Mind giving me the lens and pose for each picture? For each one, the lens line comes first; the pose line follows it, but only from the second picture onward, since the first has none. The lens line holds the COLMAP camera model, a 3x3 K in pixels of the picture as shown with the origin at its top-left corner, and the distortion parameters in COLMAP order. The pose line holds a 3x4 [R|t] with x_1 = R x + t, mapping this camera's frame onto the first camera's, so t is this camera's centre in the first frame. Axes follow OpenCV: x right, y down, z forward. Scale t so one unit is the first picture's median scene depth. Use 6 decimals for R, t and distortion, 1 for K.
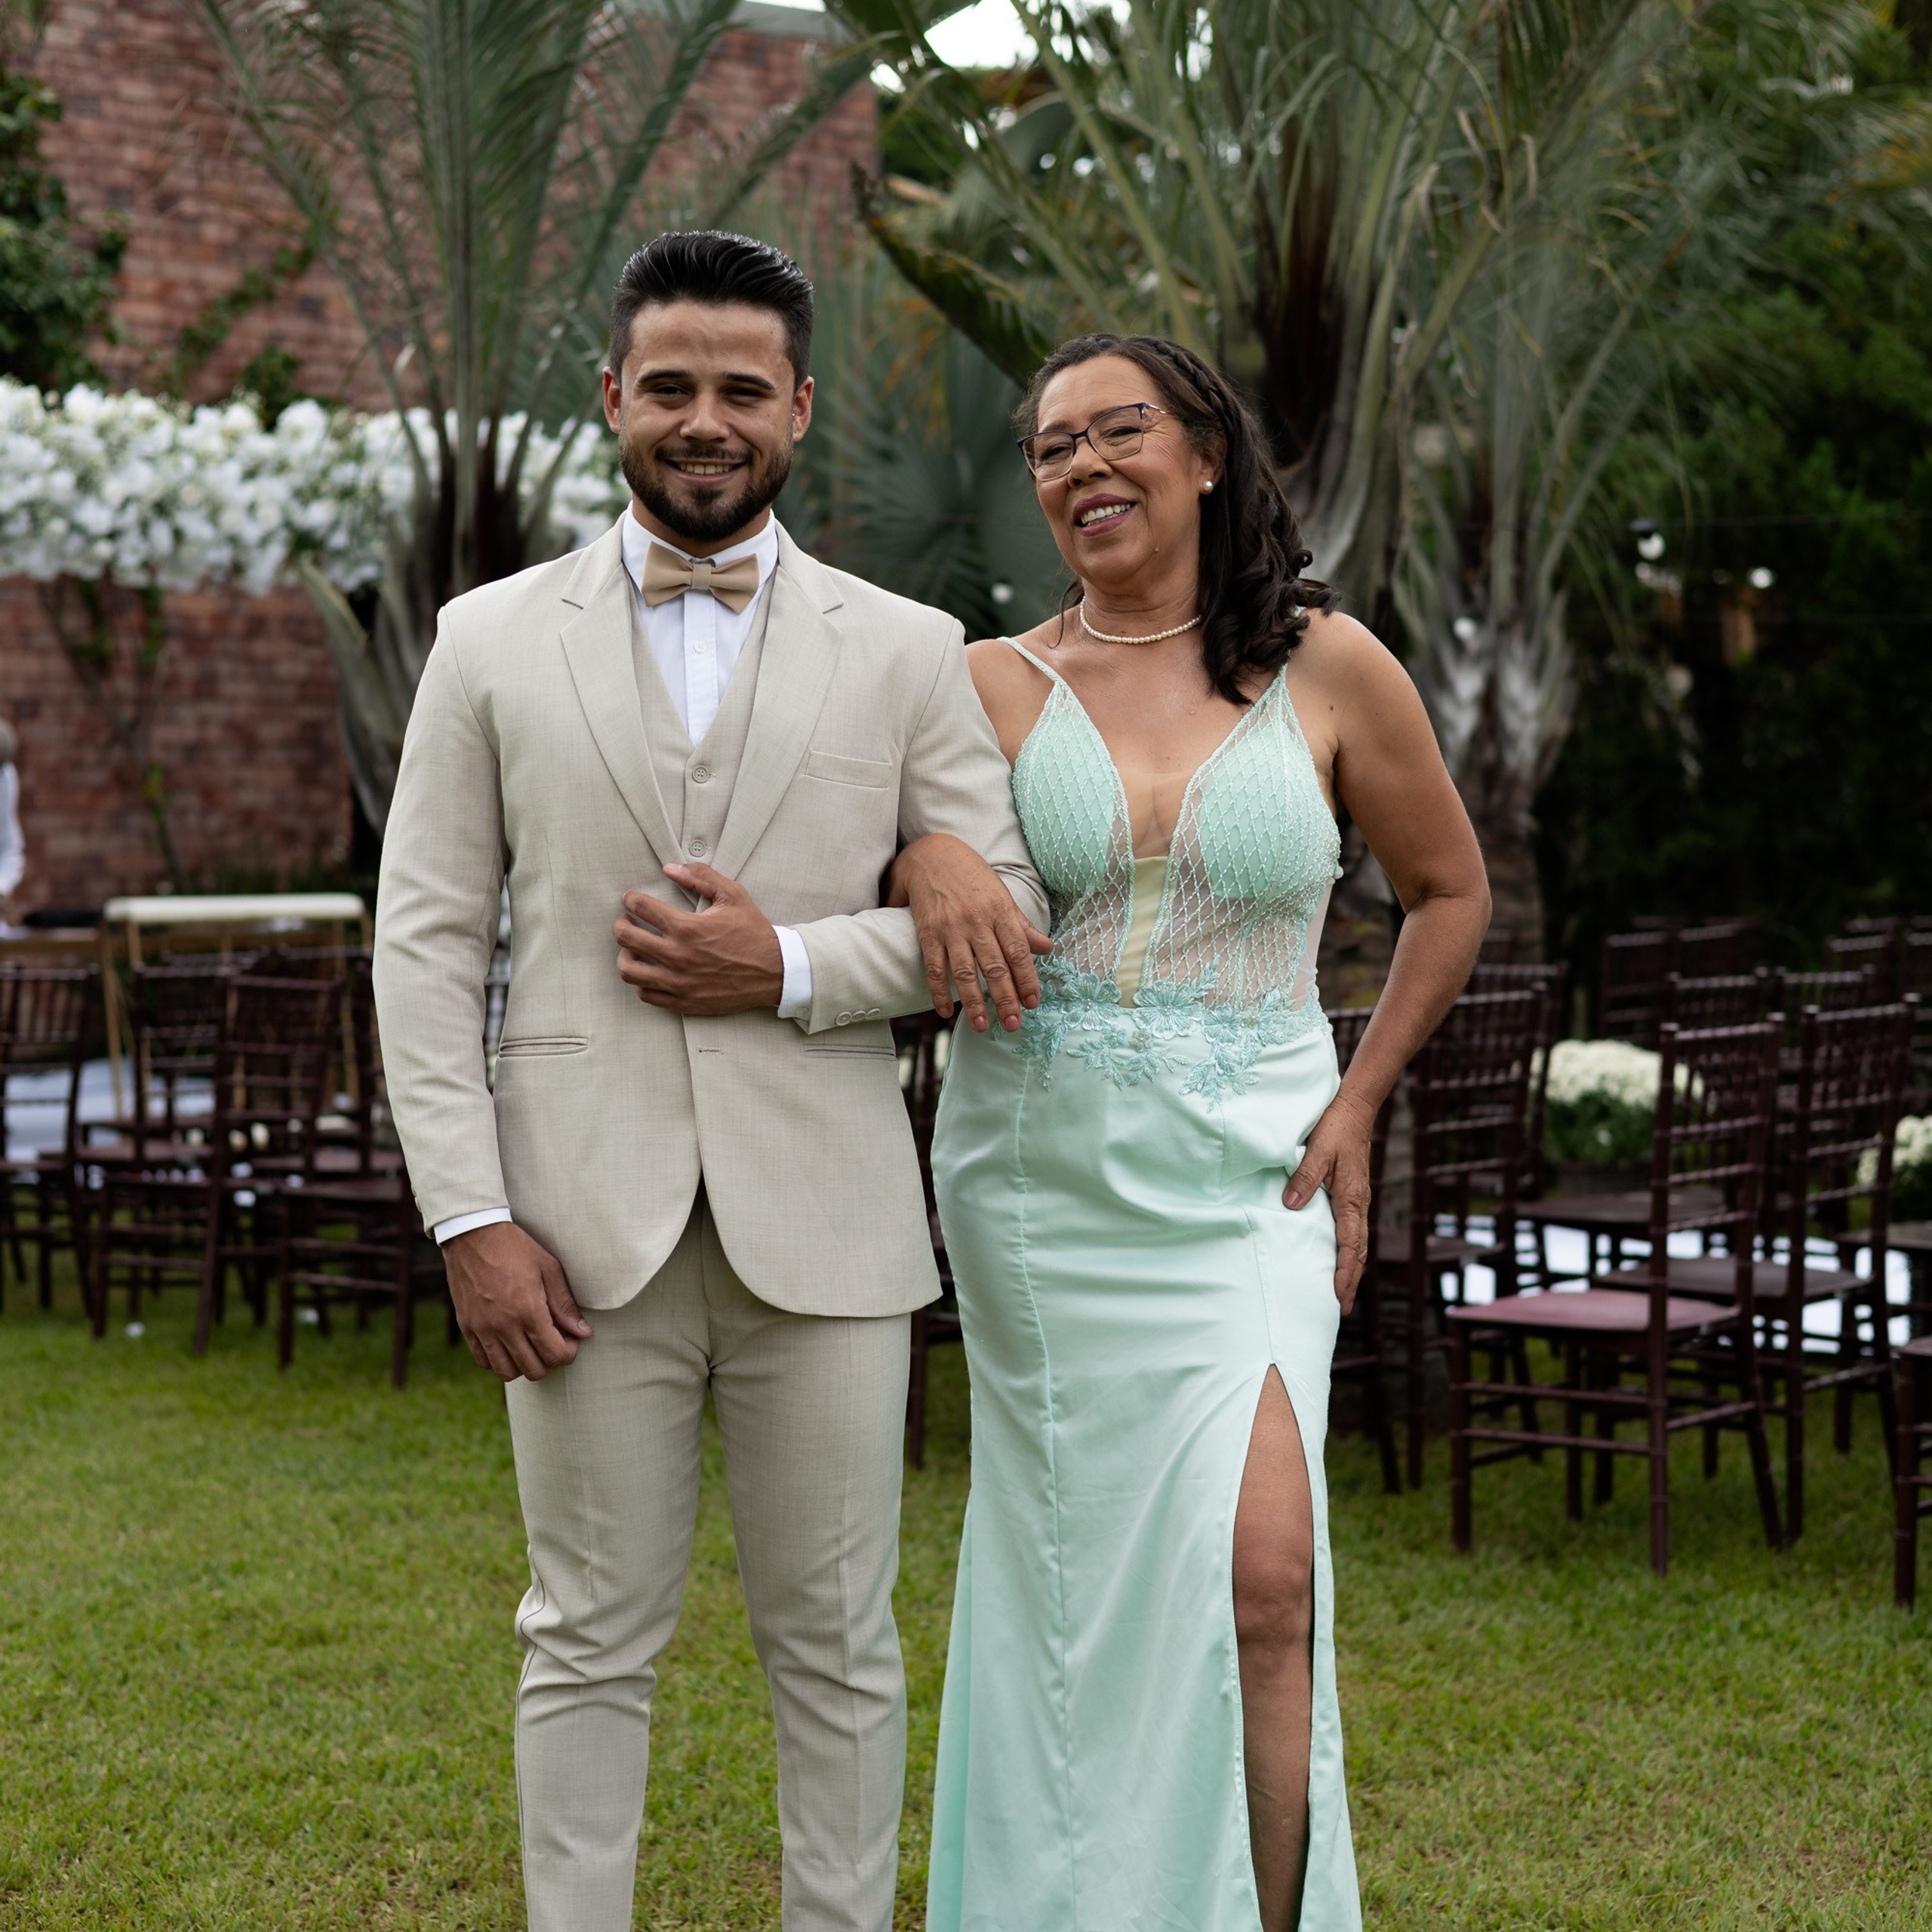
lens RADIAL K [[4068.7, 0, 967.9], [0, 4068.7, 985.6], [0, 0, 1]] dist [0.008026, 0.000000]
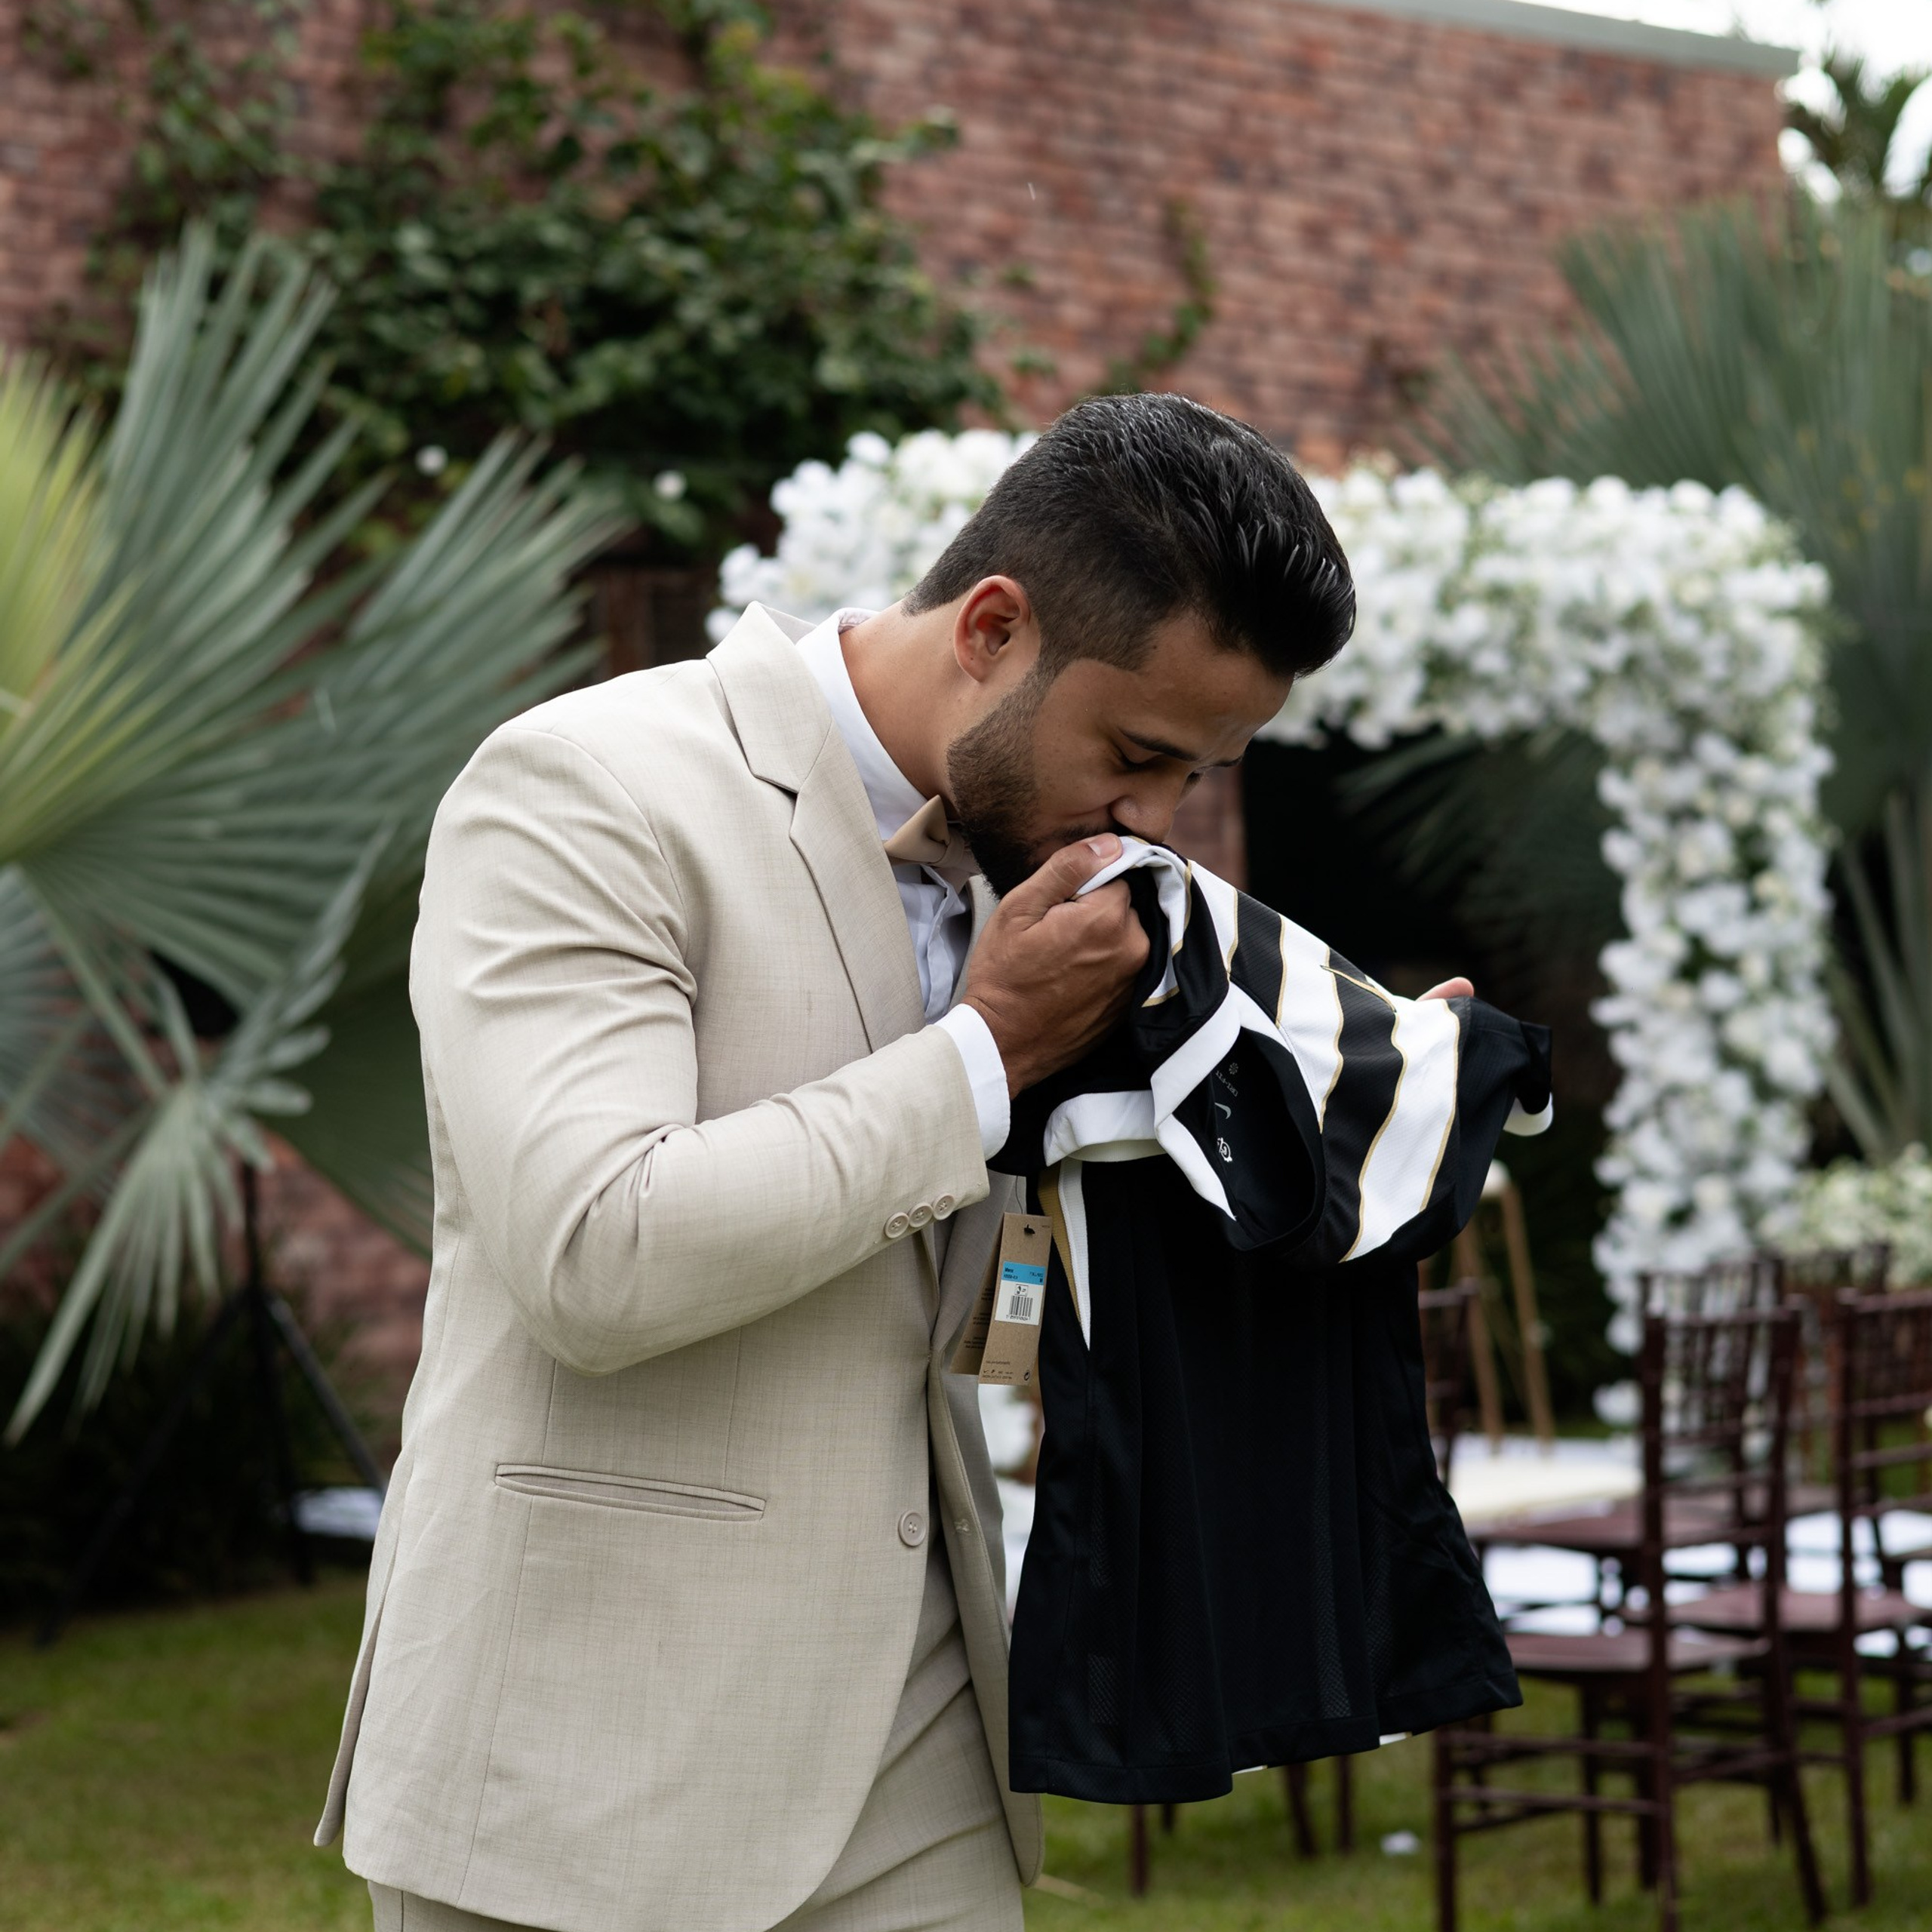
lens RADIAL K [[4068.7, 0, 950.2], [0, 4068.7, 964.4], [0, 0, 1]] dist [0.008026, 0.000000]
pose [[0.997581, -0.035760, -0.059605, -0.217569], [0.031630, 0.997125, -0.068852, -0.011955], [0.061895, 0.066800, 0.995845, 0.308007]]
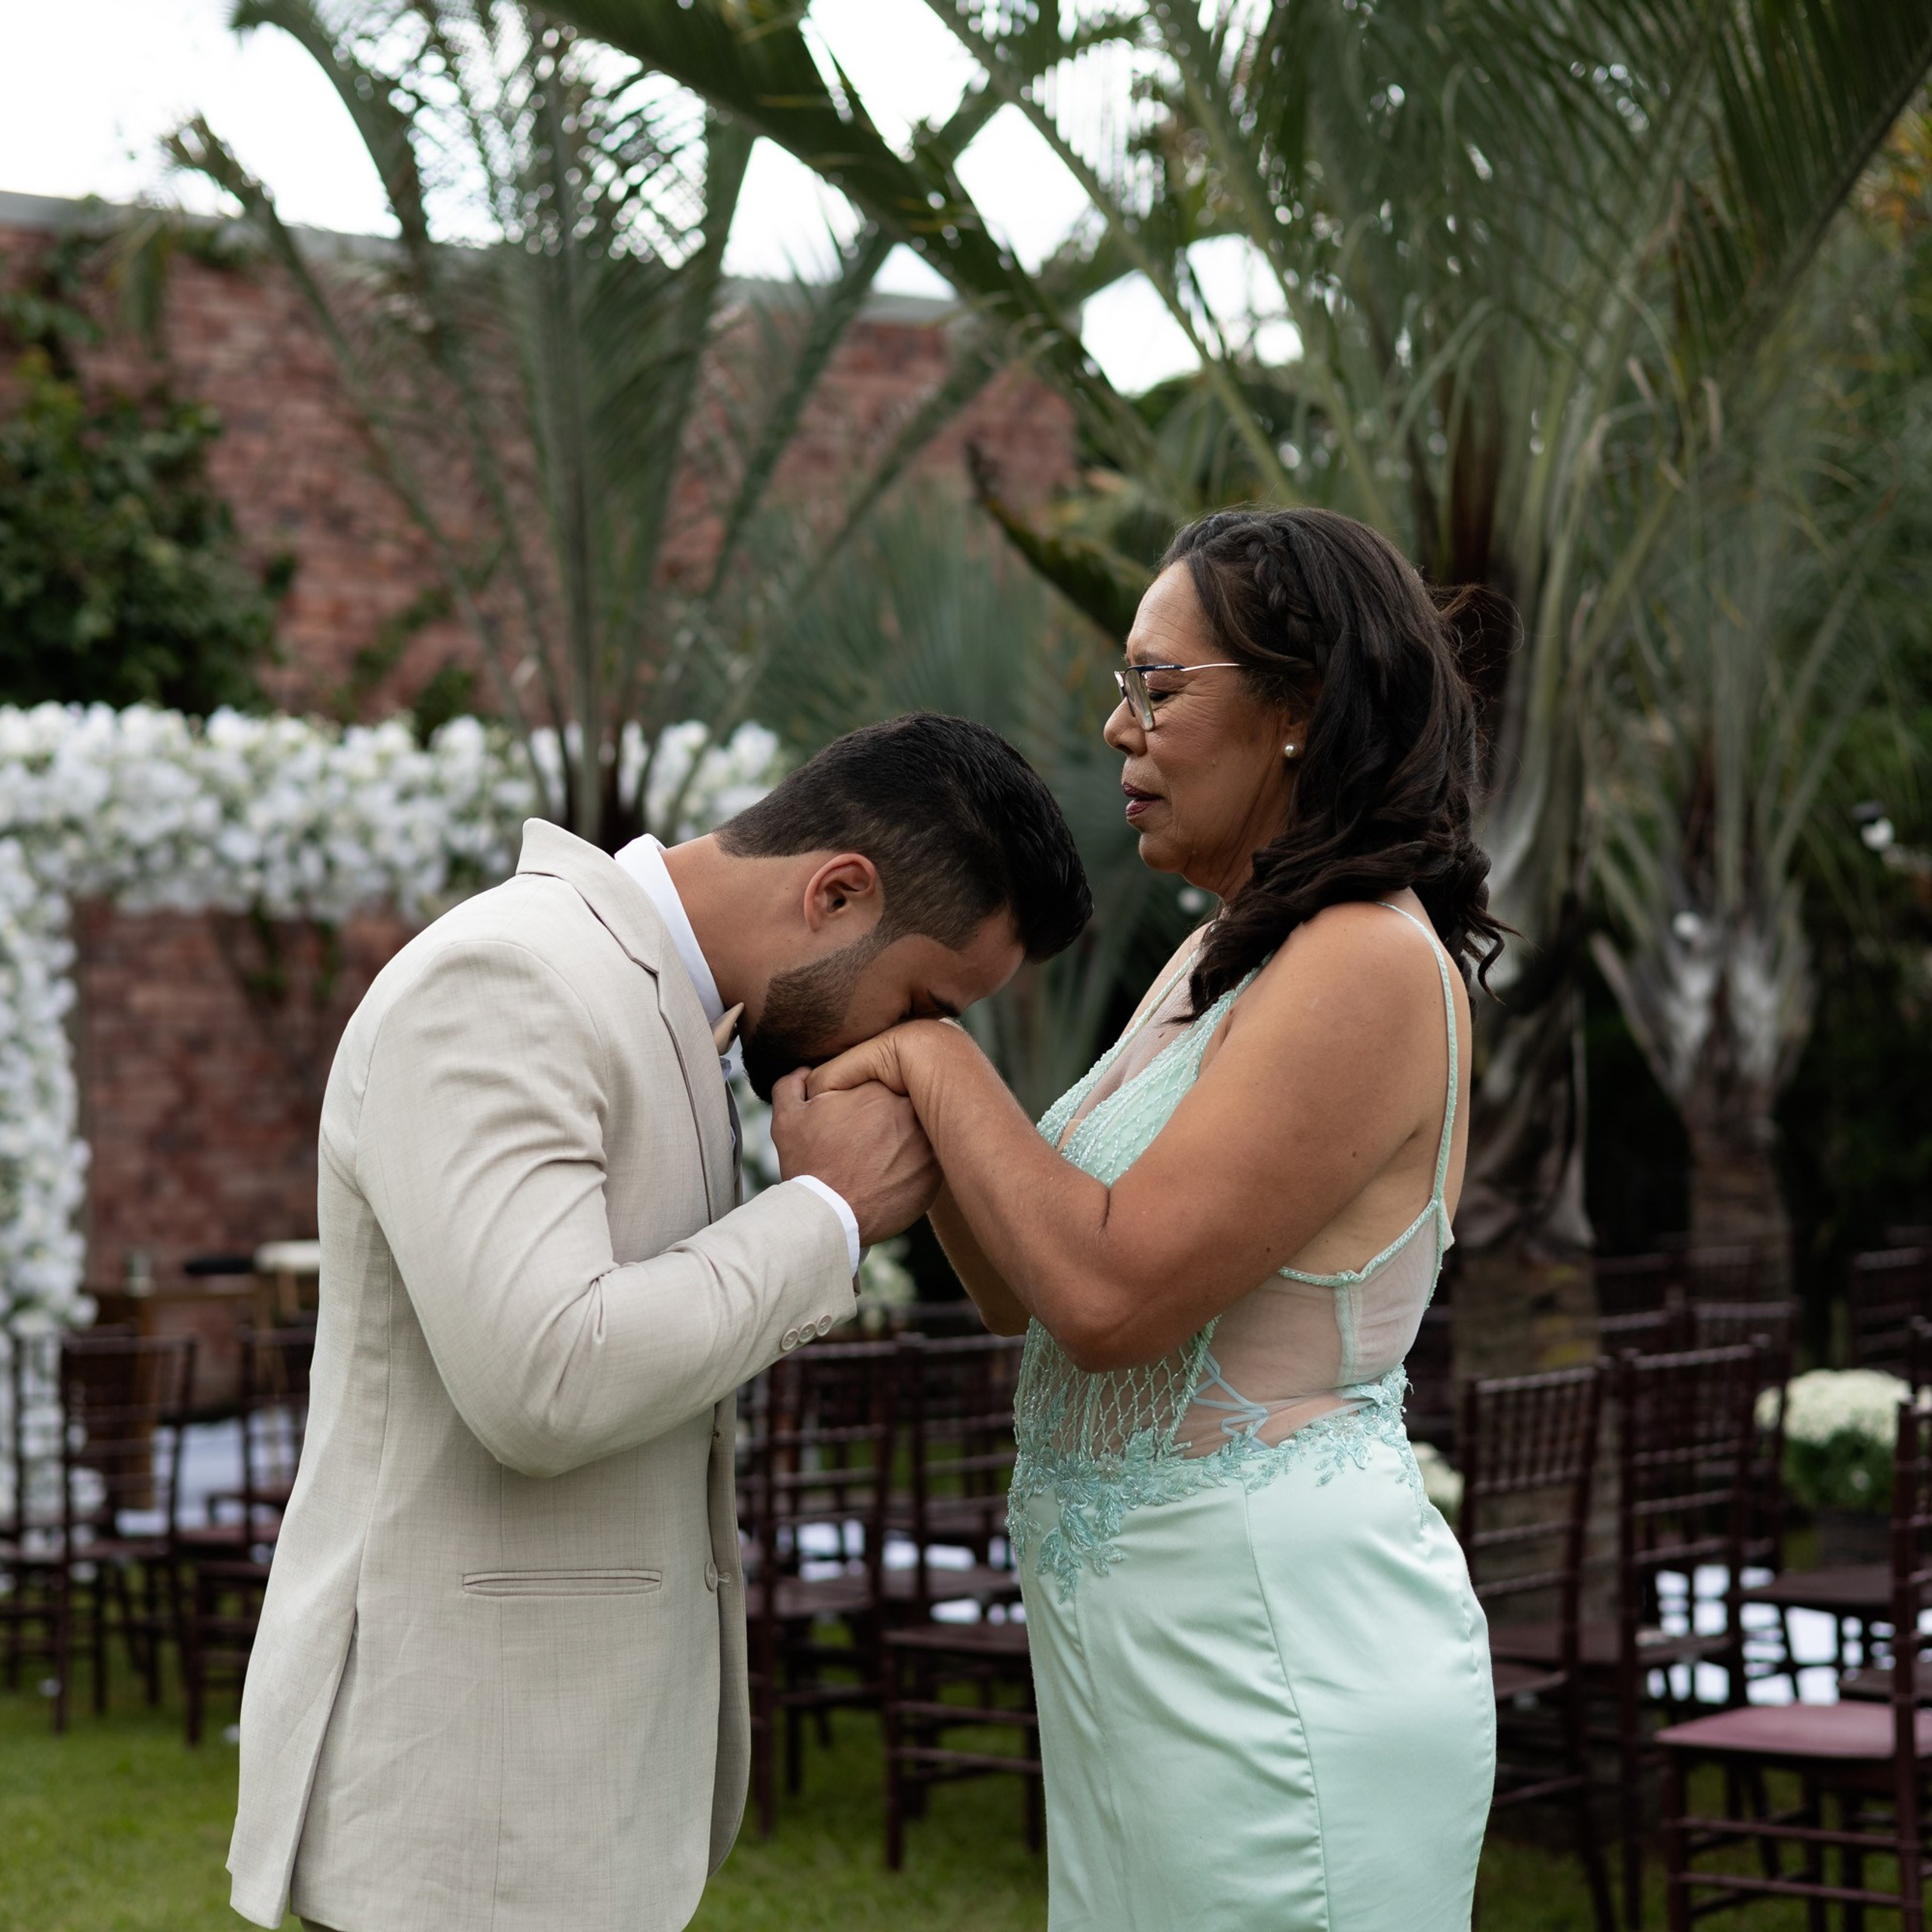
lens RADIAL K [[4068.7, 0, 960.7], [0, 4068.7, 957.3], [0, 0, 1]] dist [0.008026, 0.000000]
pose [[0.997494, -0.027054, -0.065372, 0.015840], [0.021741, 0.996505, -0.080660, -0.008467], [0.067326, 0.079037, 0.994596, 0.063094]]
